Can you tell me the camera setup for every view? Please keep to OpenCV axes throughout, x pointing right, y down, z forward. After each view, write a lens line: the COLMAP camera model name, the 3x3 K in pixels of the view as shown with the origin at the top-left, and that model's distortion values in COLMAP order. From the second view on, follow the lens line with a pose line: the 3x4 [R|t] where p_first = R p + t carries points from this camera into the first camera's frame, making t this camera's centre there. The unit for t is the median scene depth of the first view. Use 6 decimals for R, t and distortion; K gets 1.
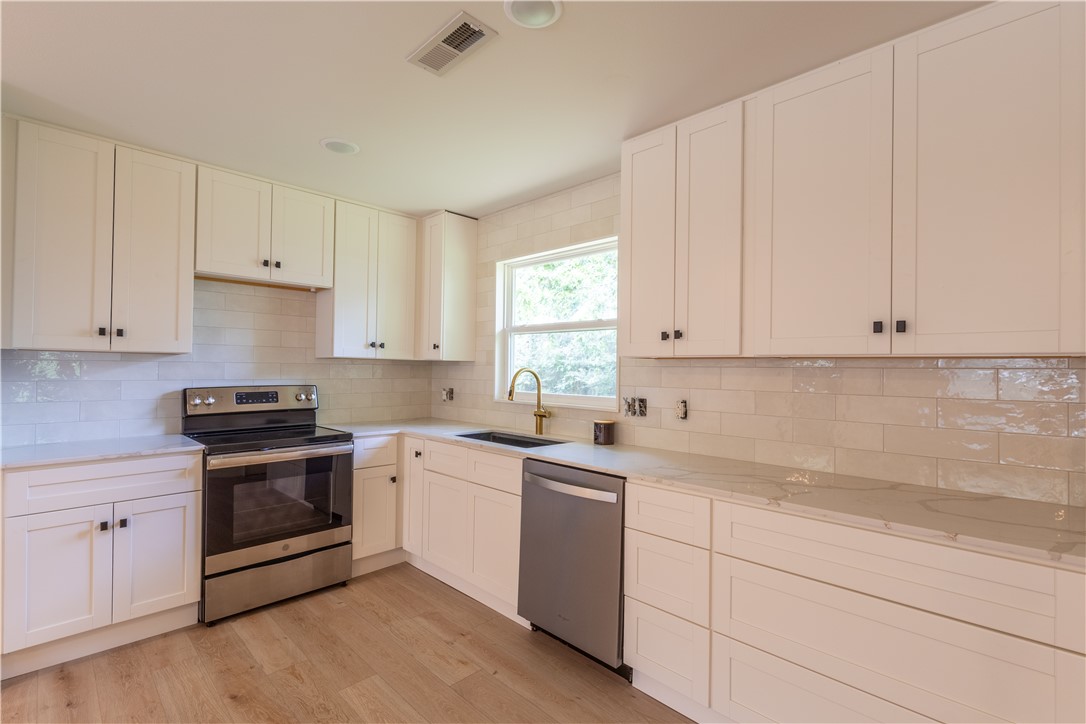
lens RADIAL K [[498.7, 0, 541.7], [0, 498.7, 361.6], [0, 0, 1]] dist [-0.003331, -0.000039]
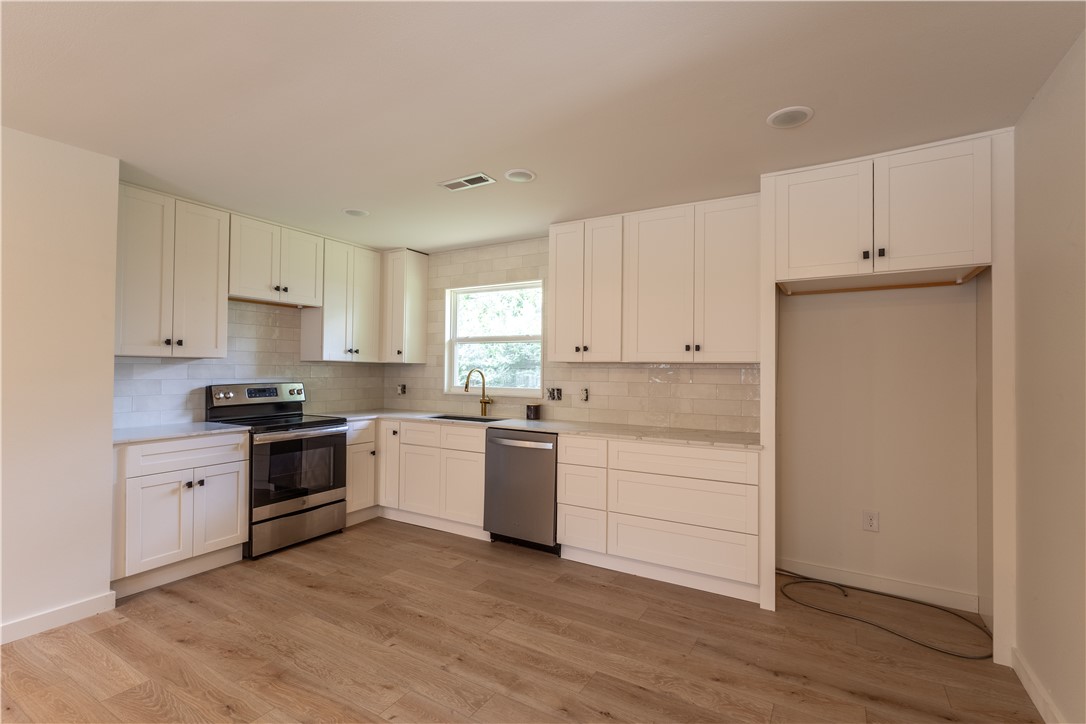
lens RADIAL K [[498.7, 0, 543.4], [0, 498.7, 362.7], [0, 0, 1]] dist [-0.003331, -0.000039]
pose [[0.968174, 0.000955, 0.250275, -0.240146], [-0.001609, 0.999996, 0.002409, -0.009858], [-0.250271, -0.002735, 0.968172, -0.496877]]
